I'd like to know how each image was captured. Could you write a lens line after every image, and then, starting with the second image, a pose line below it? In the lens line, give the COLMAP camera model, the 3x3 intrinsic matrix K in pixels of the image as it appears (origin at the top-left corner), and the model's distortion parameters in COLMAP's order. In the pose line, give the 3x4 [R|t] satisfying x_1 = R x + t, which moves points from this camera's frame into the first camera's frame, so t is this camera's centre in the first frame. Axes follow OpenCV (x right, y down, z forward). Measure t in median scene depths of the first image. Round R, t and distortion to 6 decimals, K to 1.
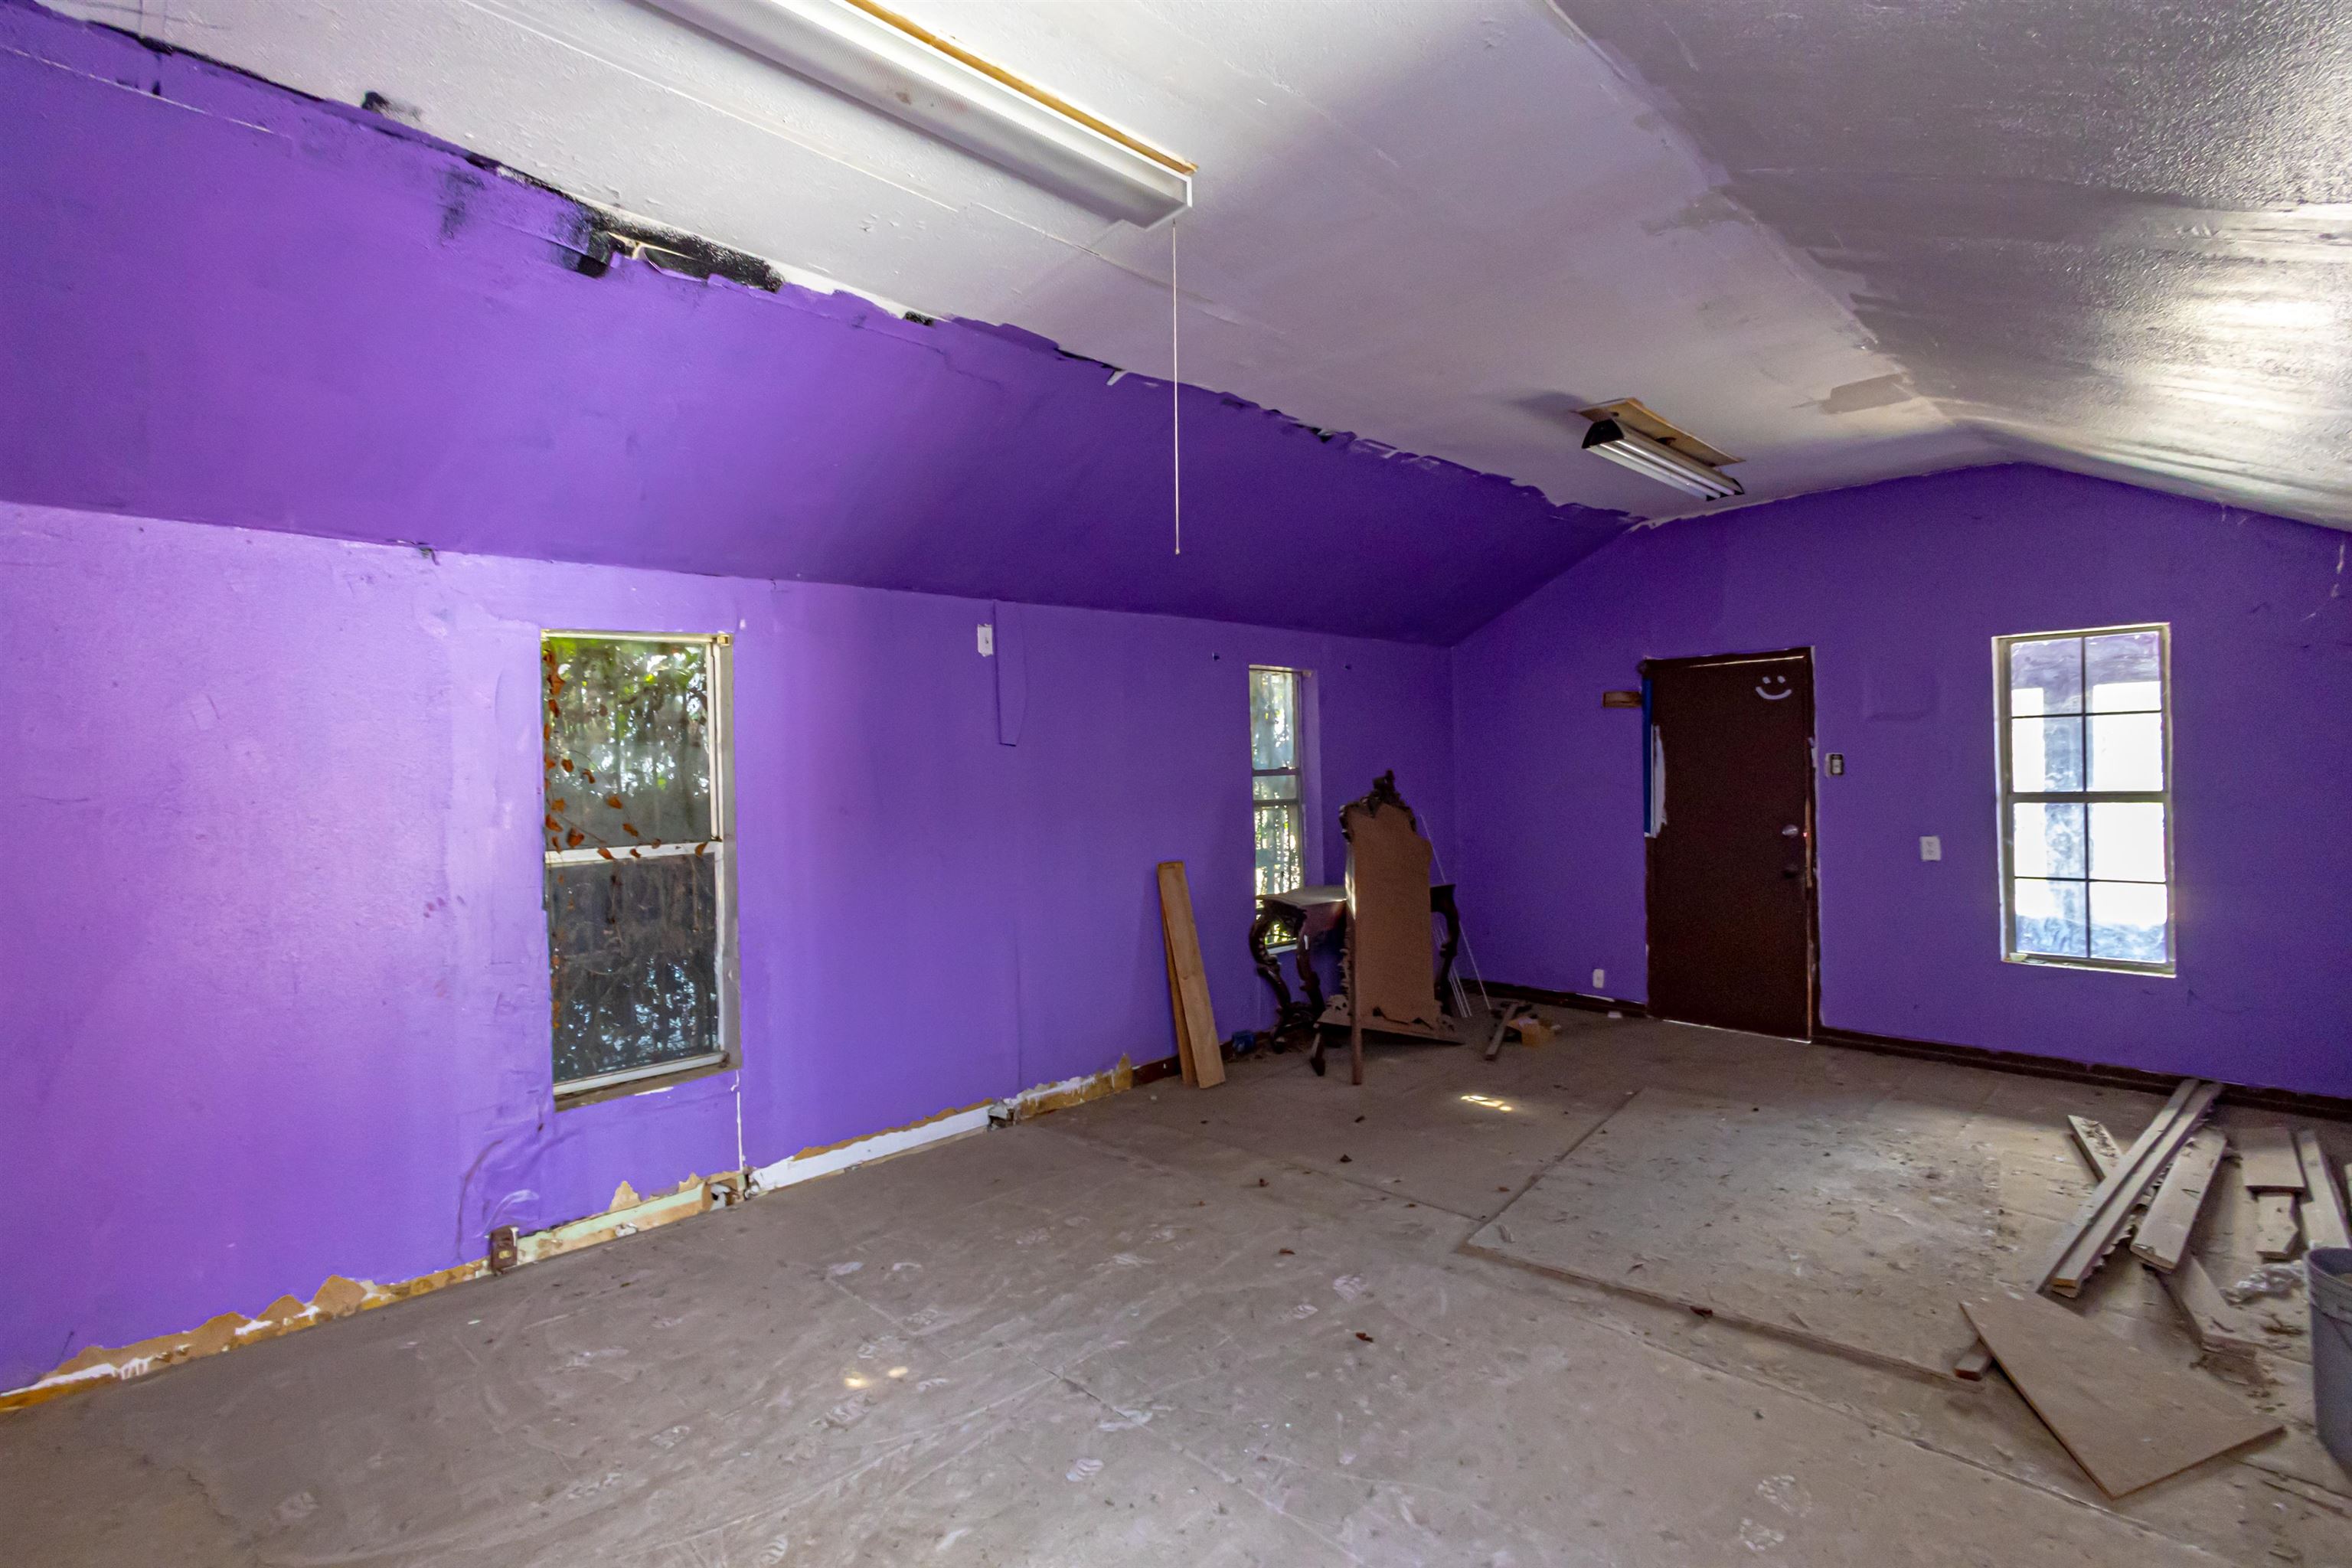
lens RADIAL K [[1087.2, 0, 1180.3], [0, 1087.2, 775.7], [0, 0, 1]] dist [0.000983, -0.002909]
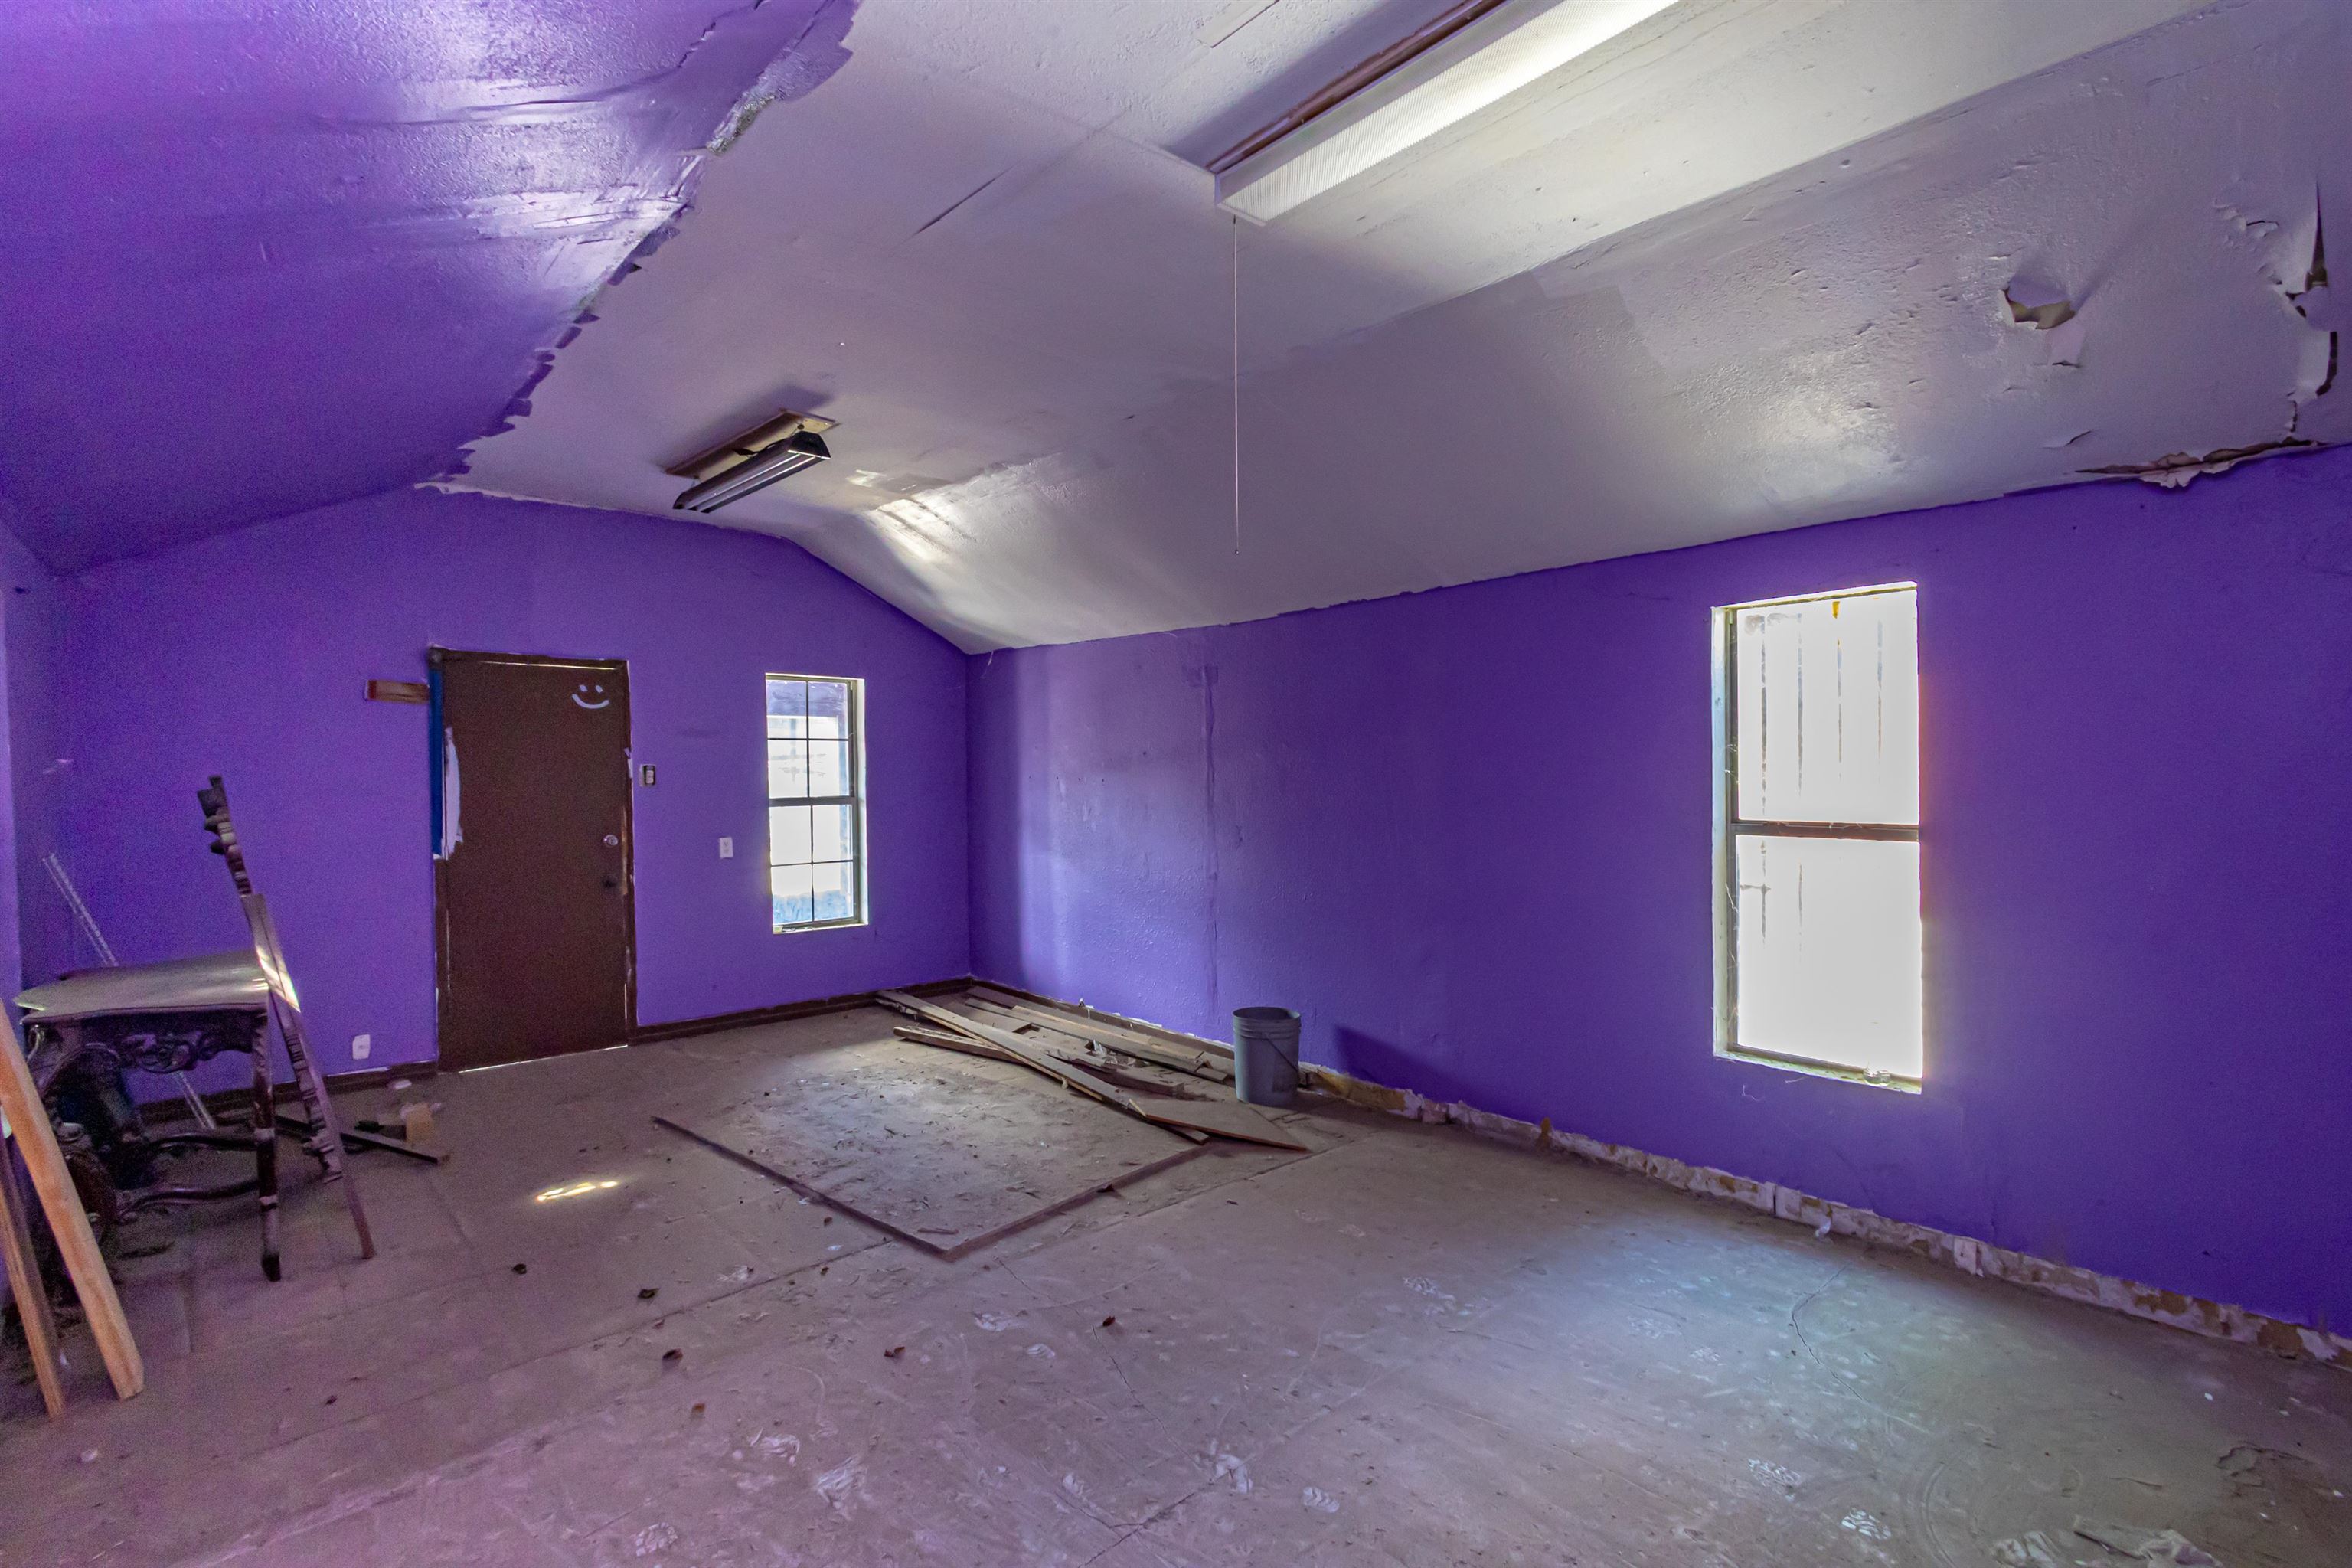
lens RADIAL K [[1087.2, 0, 1180.0], [0, 1087.2, 782.4], [0, 0, 1]] dist [0.000983, -0.002909]
pose [[0.037882, 0.002484, 0.999279, -0.553830], [0.006138, 0.999977, -0.002718, 0.003861], [-0.999263, 0.006237, 0.037866, 0.570093]]
